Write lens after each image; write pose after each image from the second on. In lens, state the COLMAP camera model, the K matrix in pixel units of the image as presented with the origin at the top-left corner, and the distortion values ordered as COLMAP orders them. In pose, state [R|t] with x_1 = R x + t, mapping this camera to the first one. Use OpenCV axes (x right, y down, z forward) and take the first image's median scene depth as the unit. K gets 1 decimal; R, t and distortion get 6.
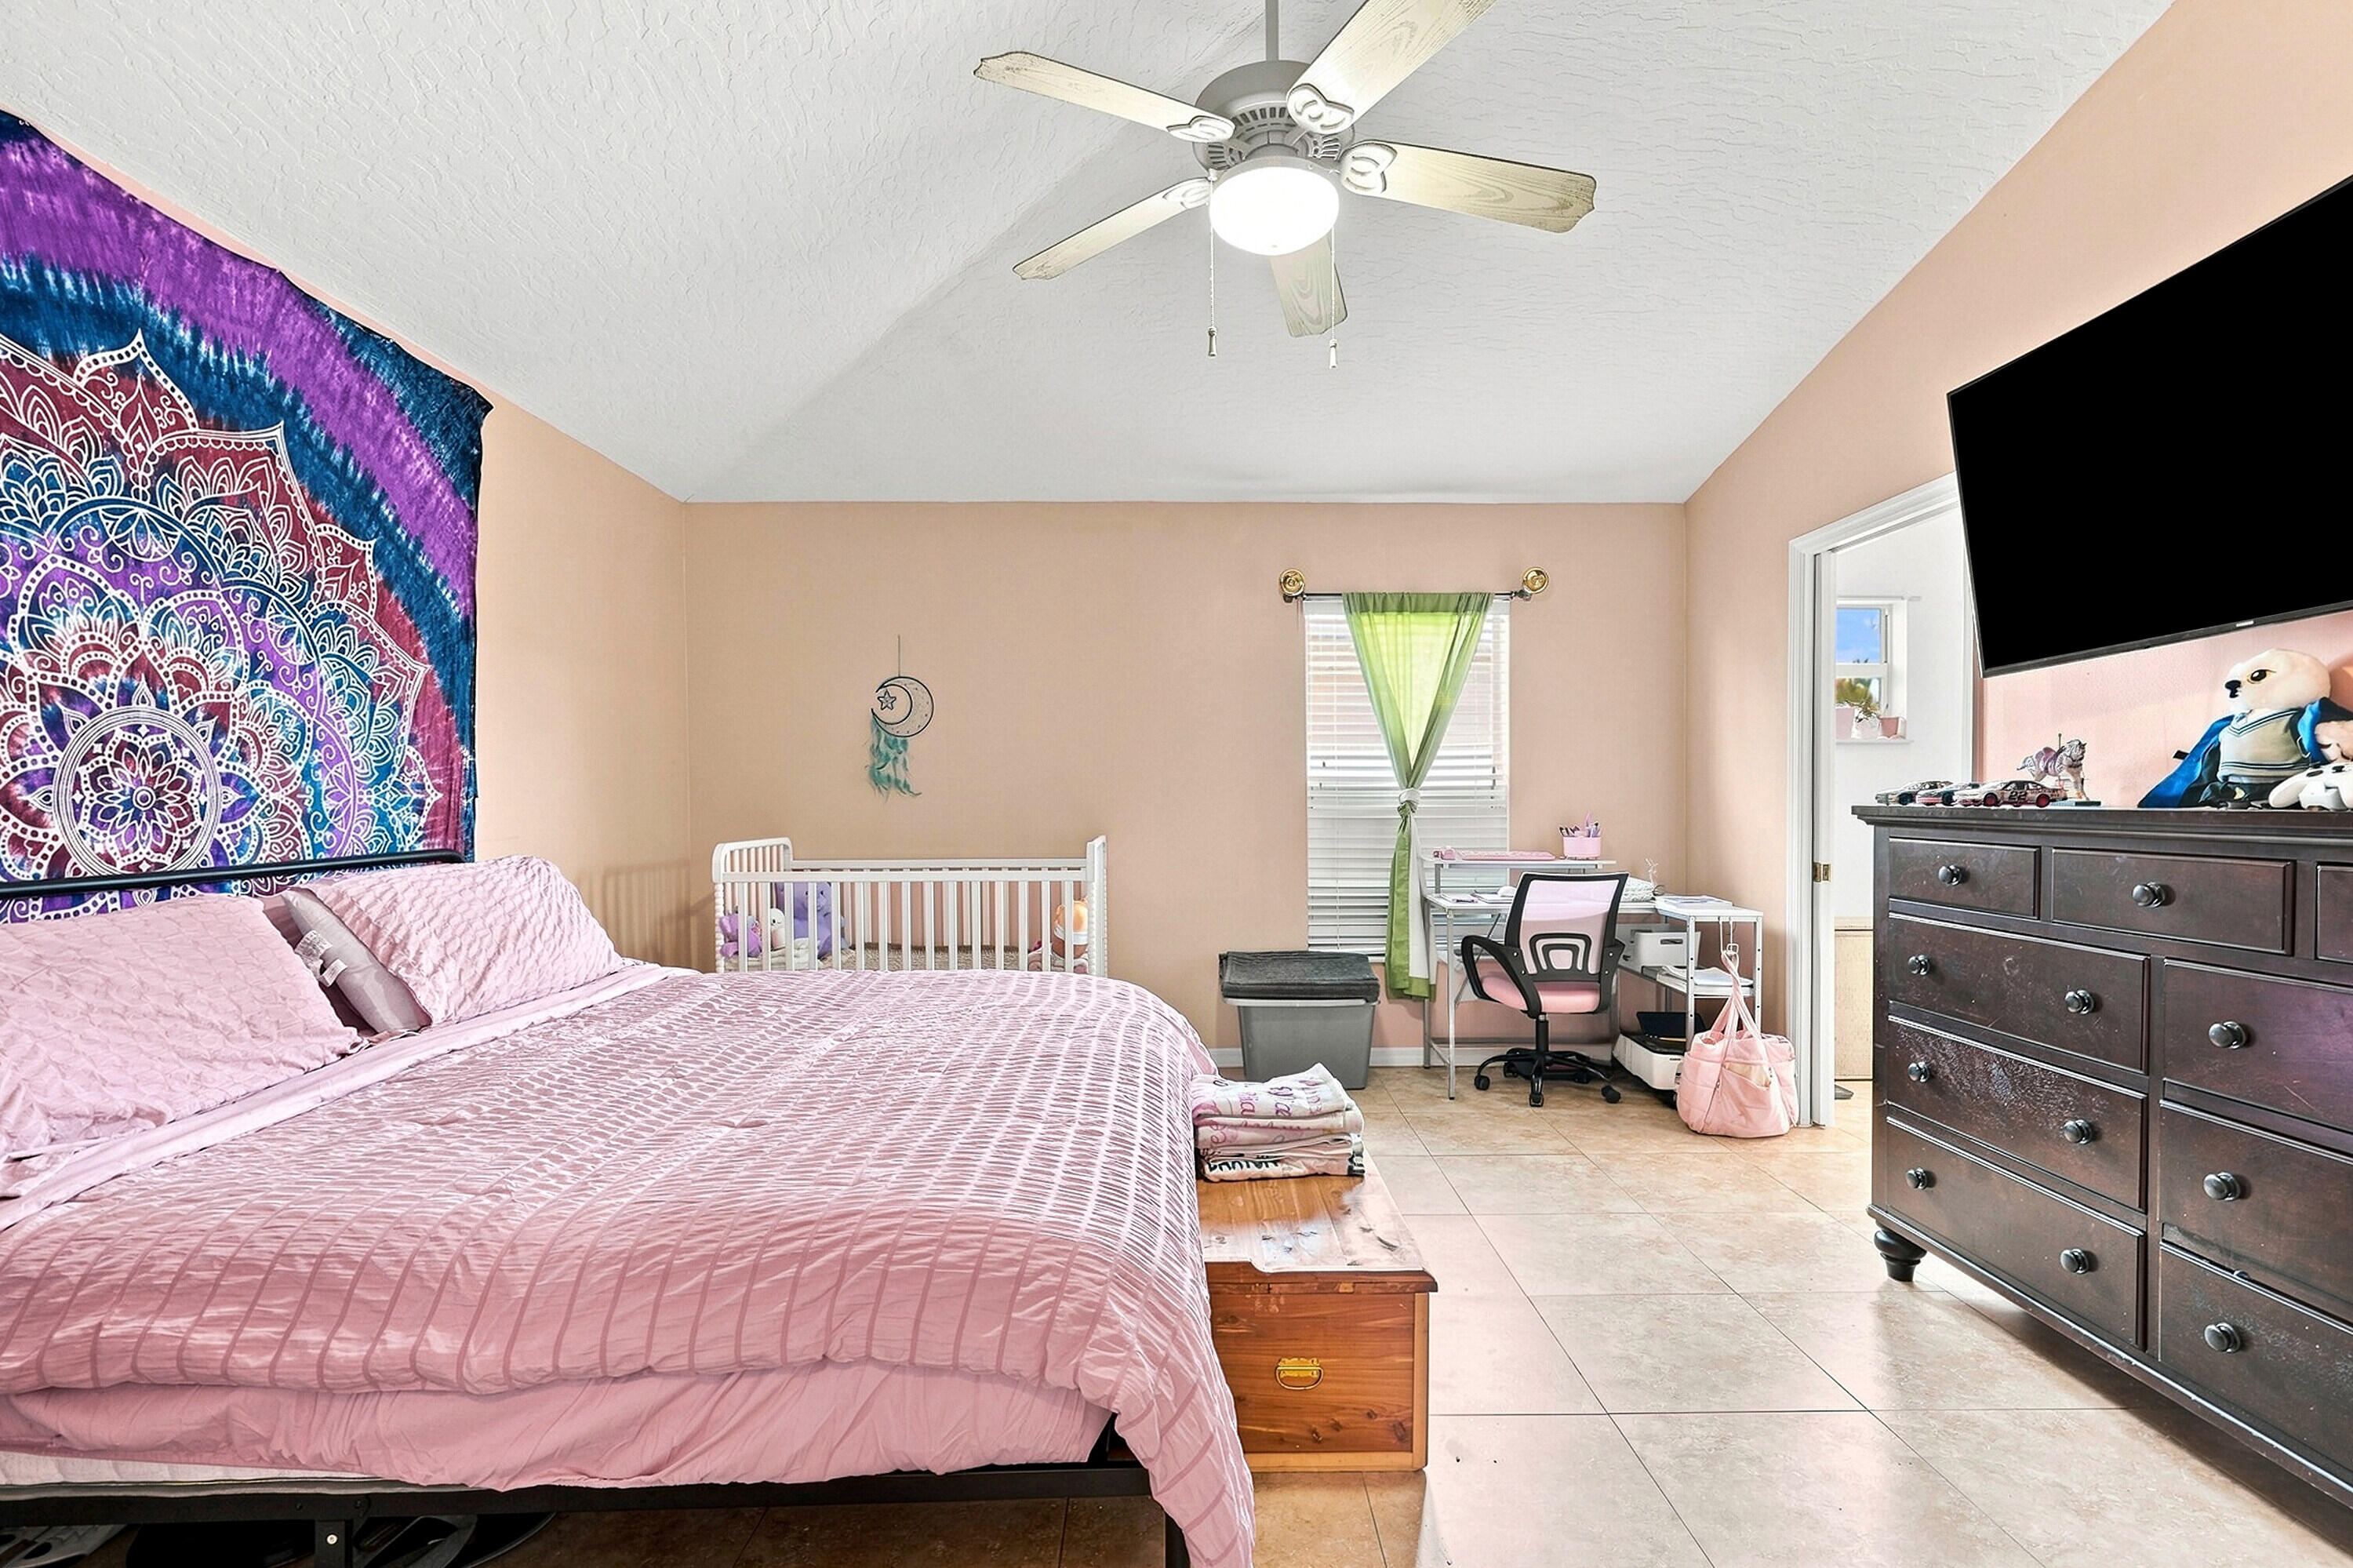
lens RADIAL K [[1066.8, 0, 1185.1], [0, 1066.8, 831.1], [0, 0, 1]] dist [-0.005753, 0.001478]
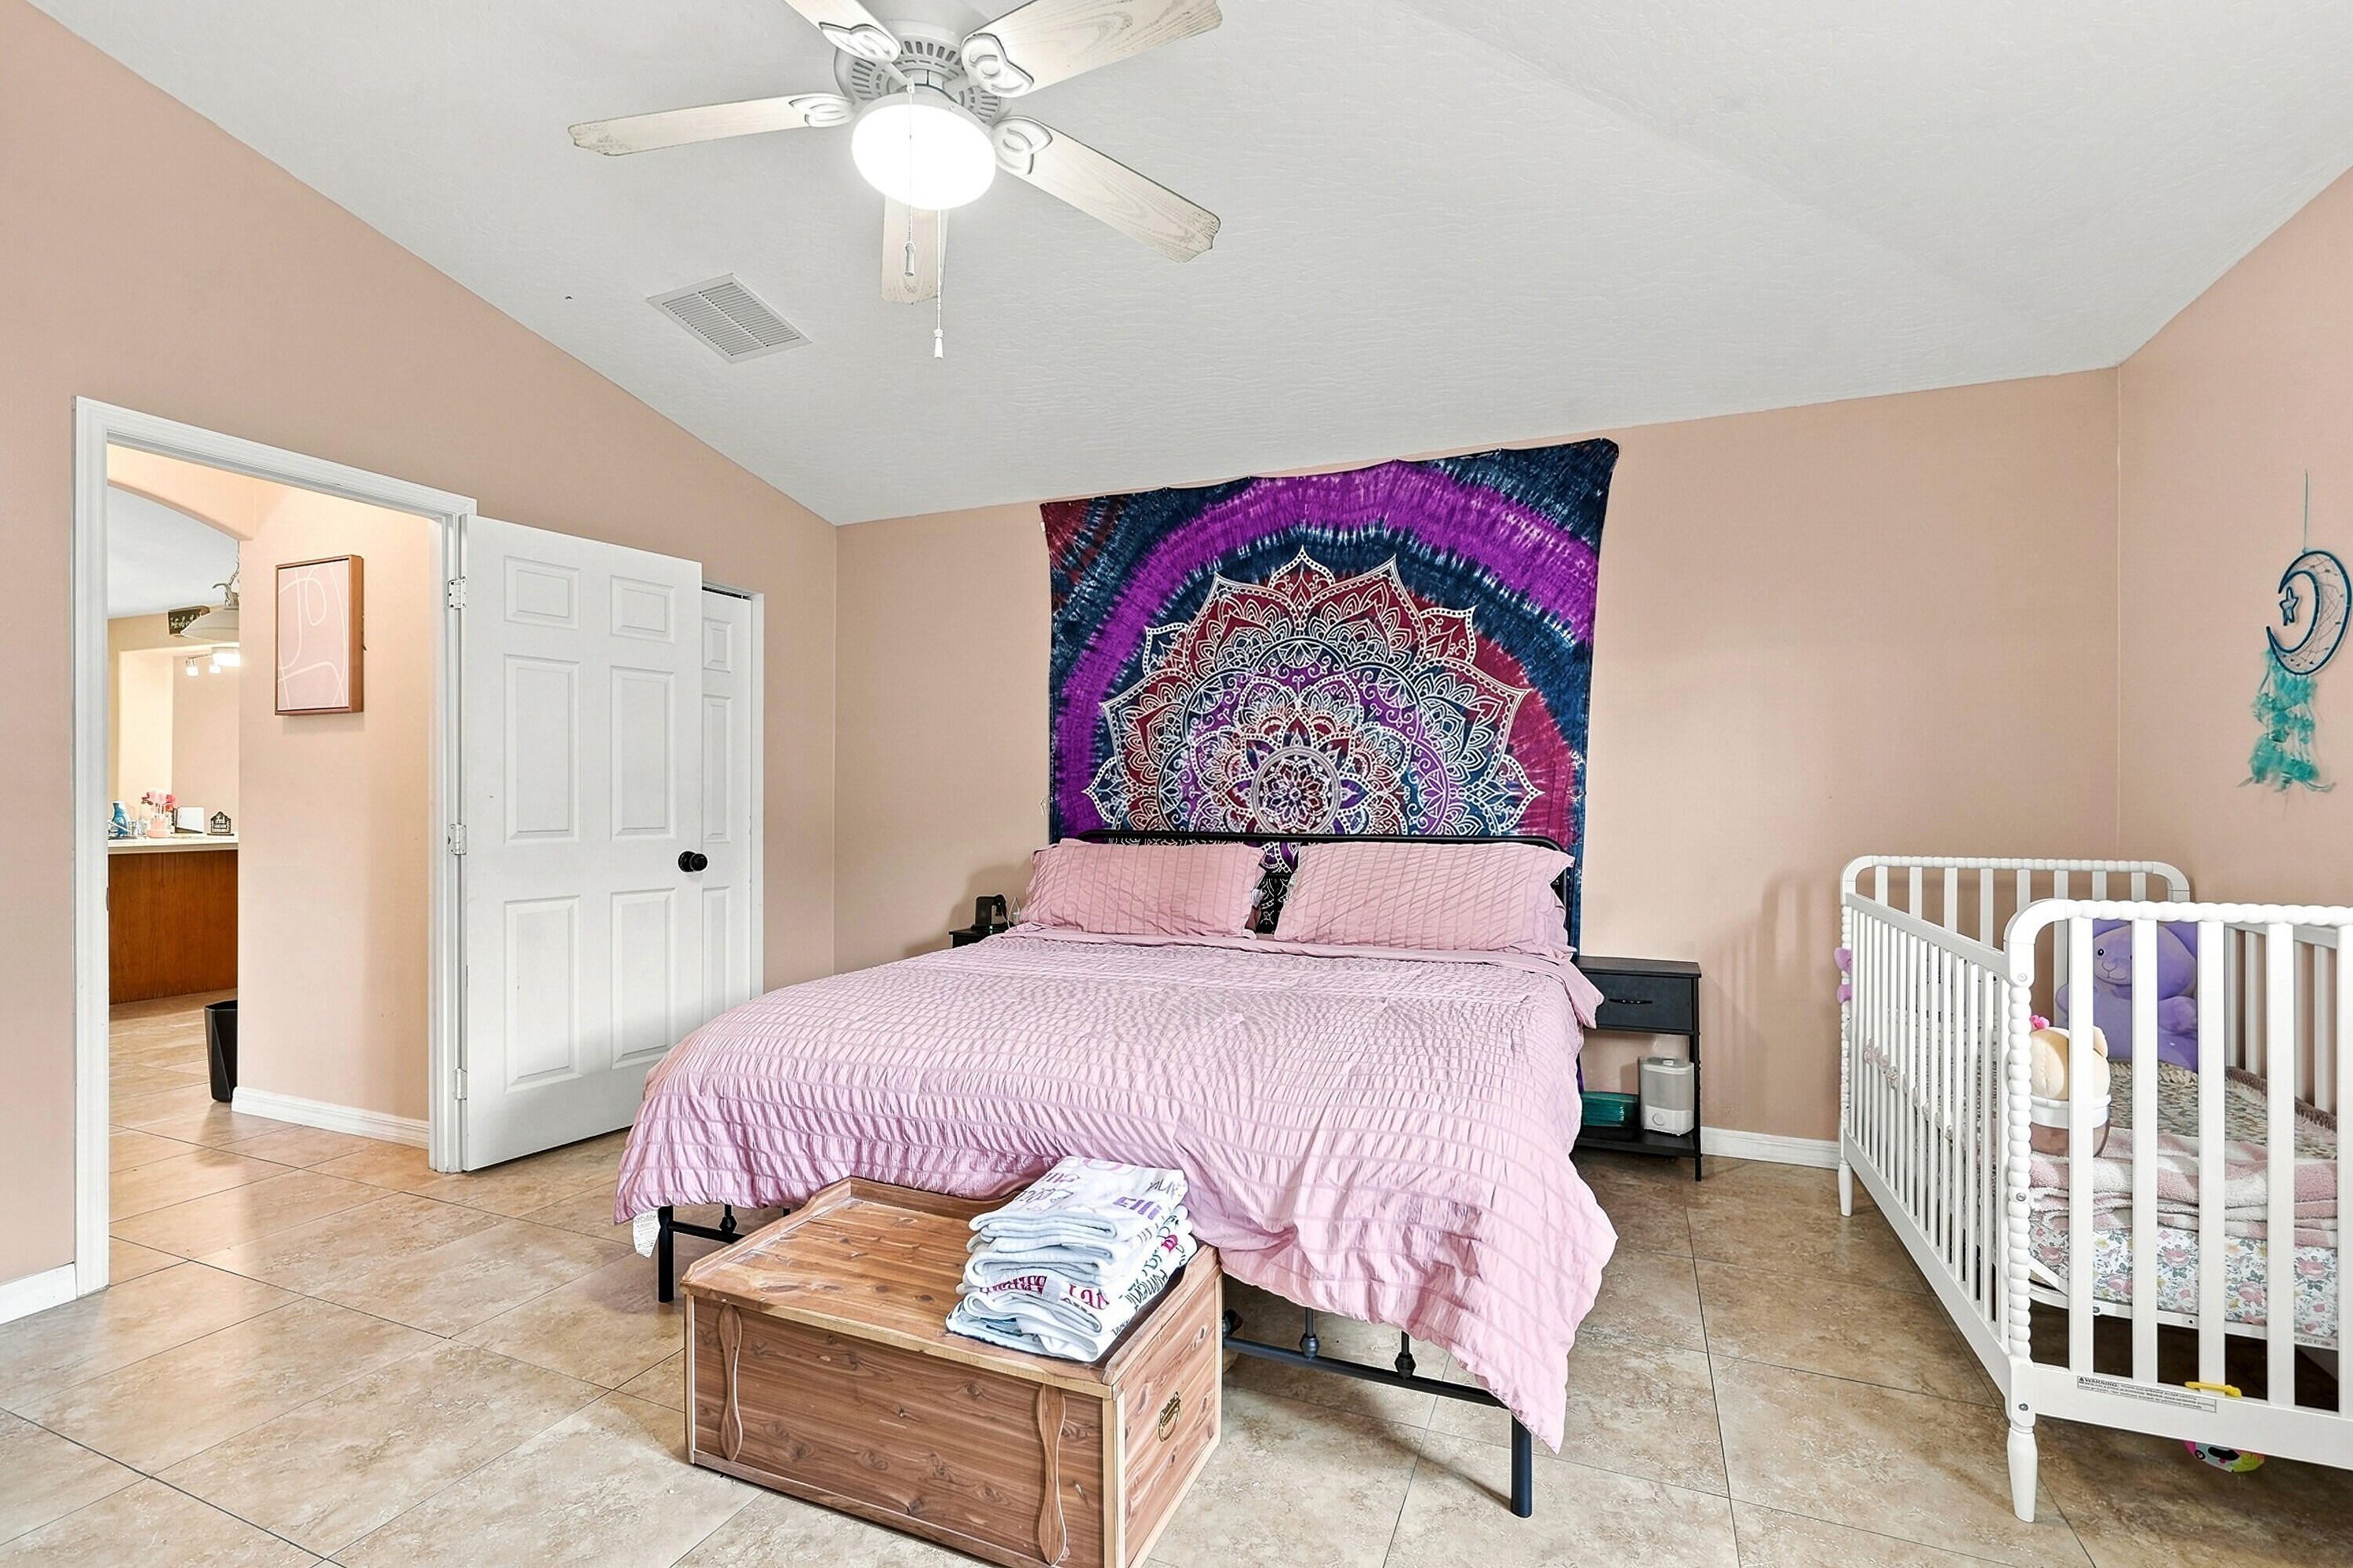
lens RADIAL K [[1066.8, 0, 1186.6], [0, 1066.8, 797.9], [0, 0, 1]] dist [-0.005753, 0.001478]
pose [[-0.383757, 0.003634, -0.923427, 0.617498], [-0.031828, 0.999346, 0.017160, -0.037328], [0.922885, 0.035977, -0.383390, 1.138114]]
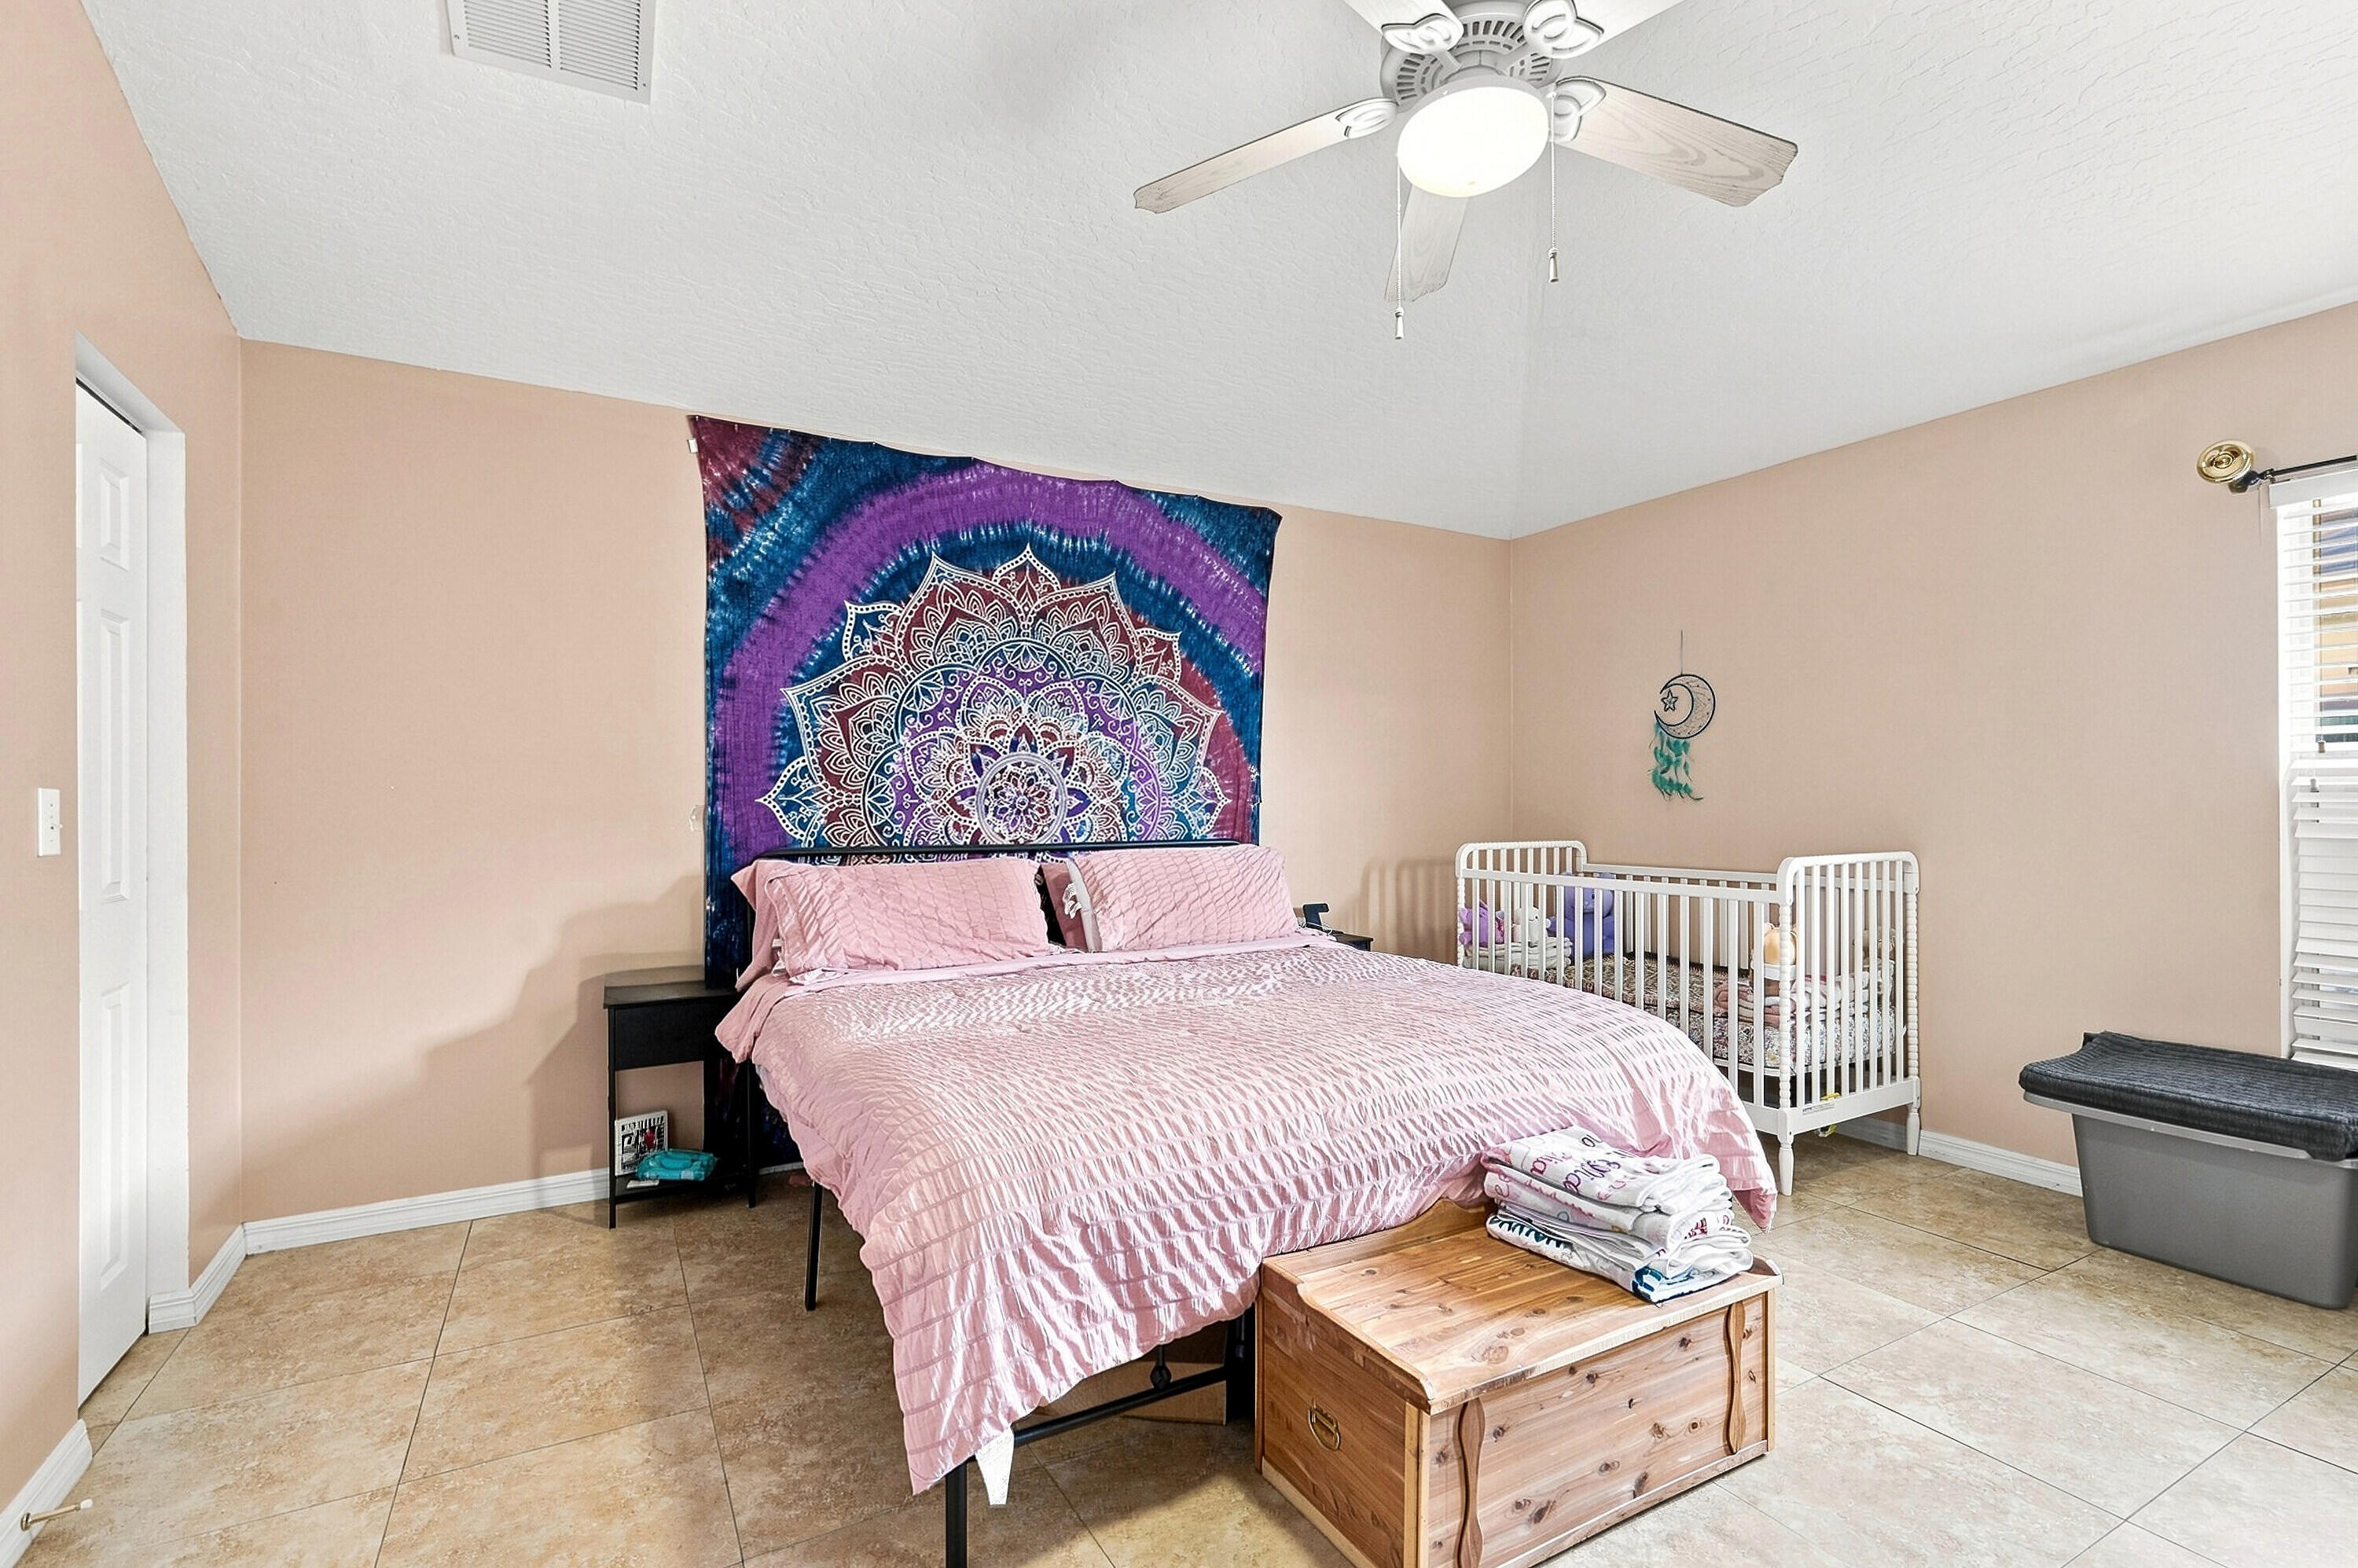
lens RADIAL K [[1069.0, 0, 1207.2], [0, 1069.0, 800.1], [0, 0, 1]] dist [-0.005753, 0.001478]
pose [[0.494660, -0.001032, -0.869086, 0.548959], [-0.027806, 0.999469, -0.017014, -0.009914], [0.868642, 0.032581, 0.494368, 0.277731]]
